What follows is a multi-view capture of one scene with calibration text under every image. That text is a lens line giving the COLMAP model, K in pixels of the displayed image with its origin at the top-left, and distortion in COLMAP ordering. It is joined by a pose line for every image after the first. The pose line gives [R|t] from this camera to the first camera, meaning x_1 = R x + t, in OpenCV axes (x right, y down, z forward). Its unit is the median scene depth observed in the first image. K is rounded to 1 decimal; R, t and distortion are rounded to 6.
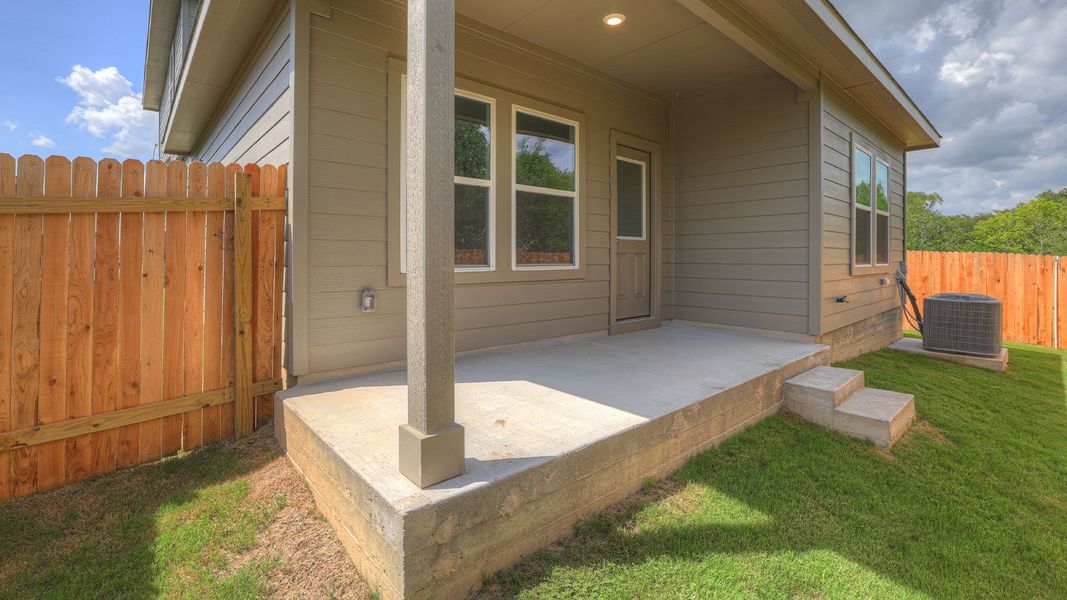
lens RADIAL K [[480.6, 0, 533.3], [0, 480.6, 257.9], [0, 0, 1]] dist [0.011175, -0.000459]
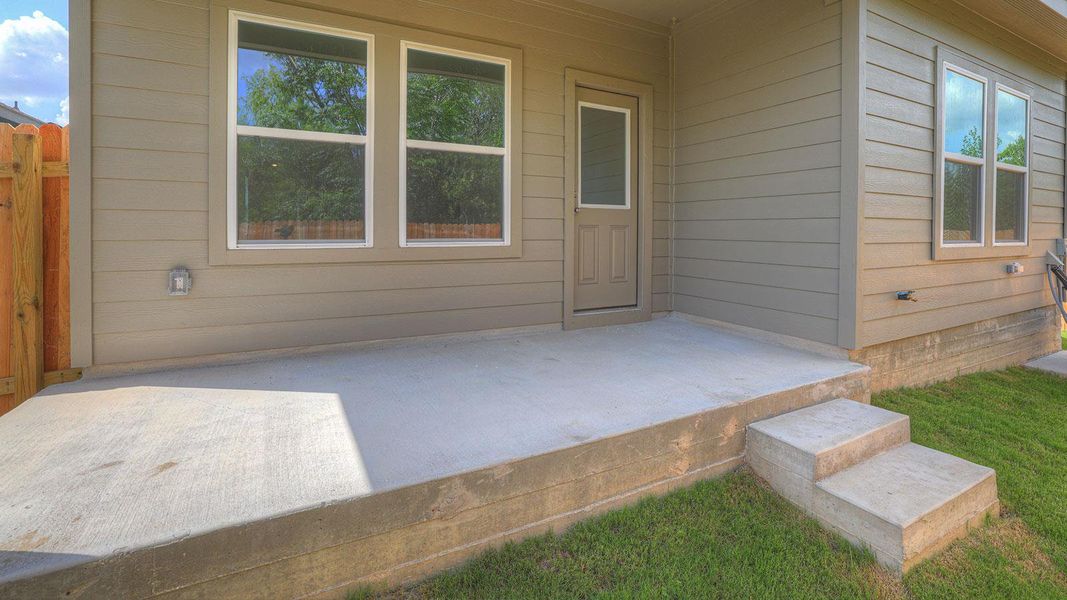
lens RADIAL K [[471.9, 0, 528.5], [0, 471.9, 231.7], [0, 0, 1]] dist [0.000289, 0.001479]
pose [[0.966955, 0.004480, -0.254907, 0.322556], [-0.003858, 0.999988, 0.002938, -0.001874], [0.254917, -0.001858, 0.966961, 0.256813]]
